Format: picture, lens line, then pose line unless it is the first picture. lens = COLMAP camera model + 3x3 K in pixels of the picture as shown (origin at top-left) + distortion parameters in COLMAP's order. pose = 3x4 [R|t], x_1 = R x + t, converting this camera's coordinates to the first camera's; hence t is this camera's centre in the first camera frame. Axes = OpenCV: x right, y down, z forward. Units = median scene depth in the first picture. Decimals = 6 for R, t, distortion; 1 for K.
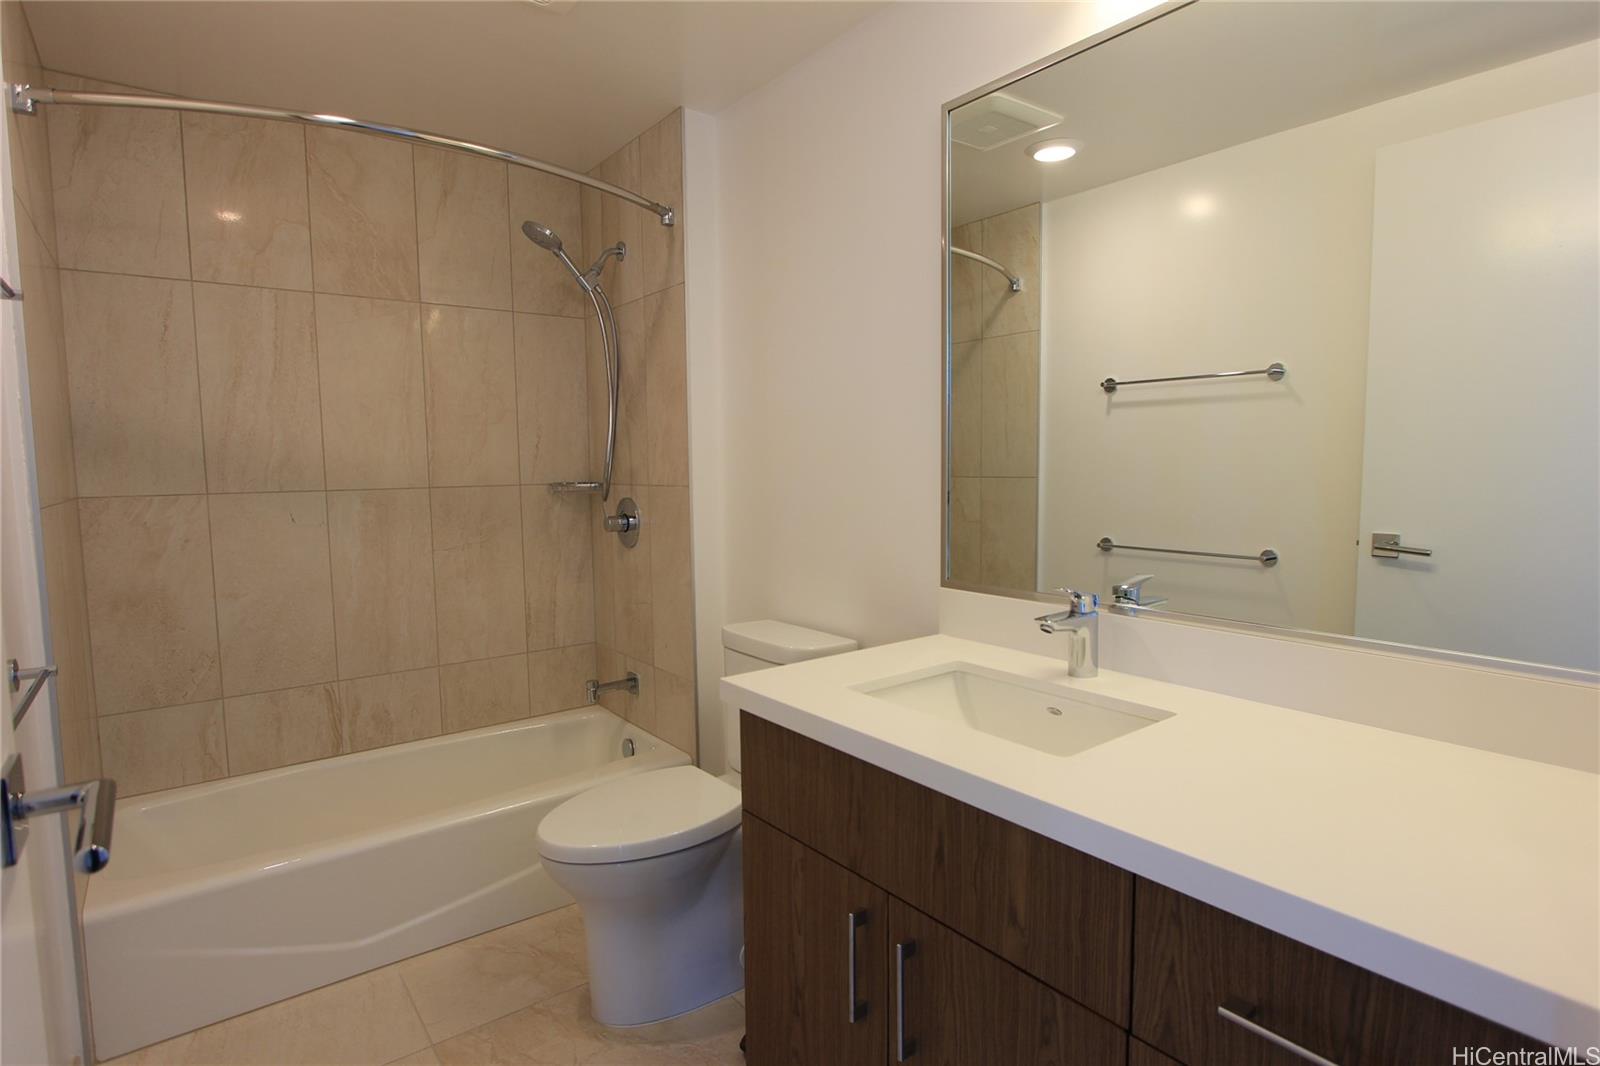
lens RADIAL K [[843.0, 0, 800.0], [0, 843.0, 533.0], [0, 0, 1]] dist [0.000620, 0.000056]
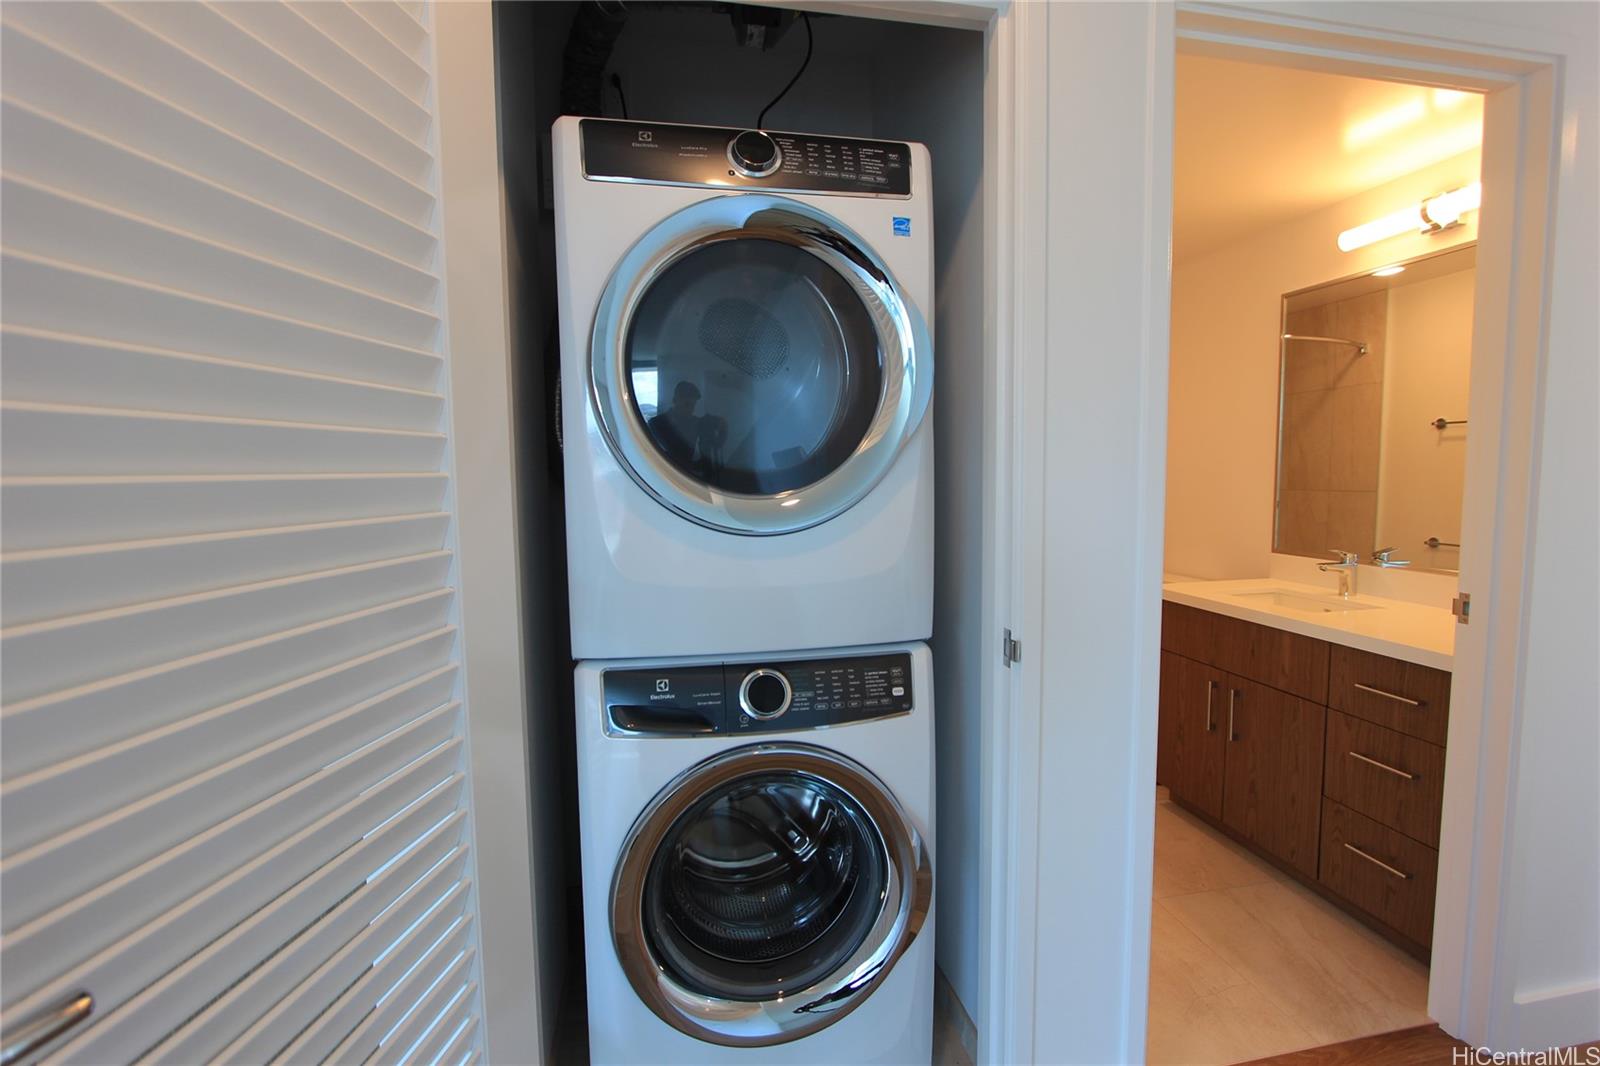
lens RADIAL K [[742.6, 0, 820.7], [0, 742.6, 531.6], [0, 0, 1]] dist [-0.001427, -0.000424]
pose [[0.906864, 0.037649, -0.419739, -0.032419], [-0.037406, 0.999261, 0.008813, 0.028500], [0.419761, 0.007709, 0.907602, -0.614793]]
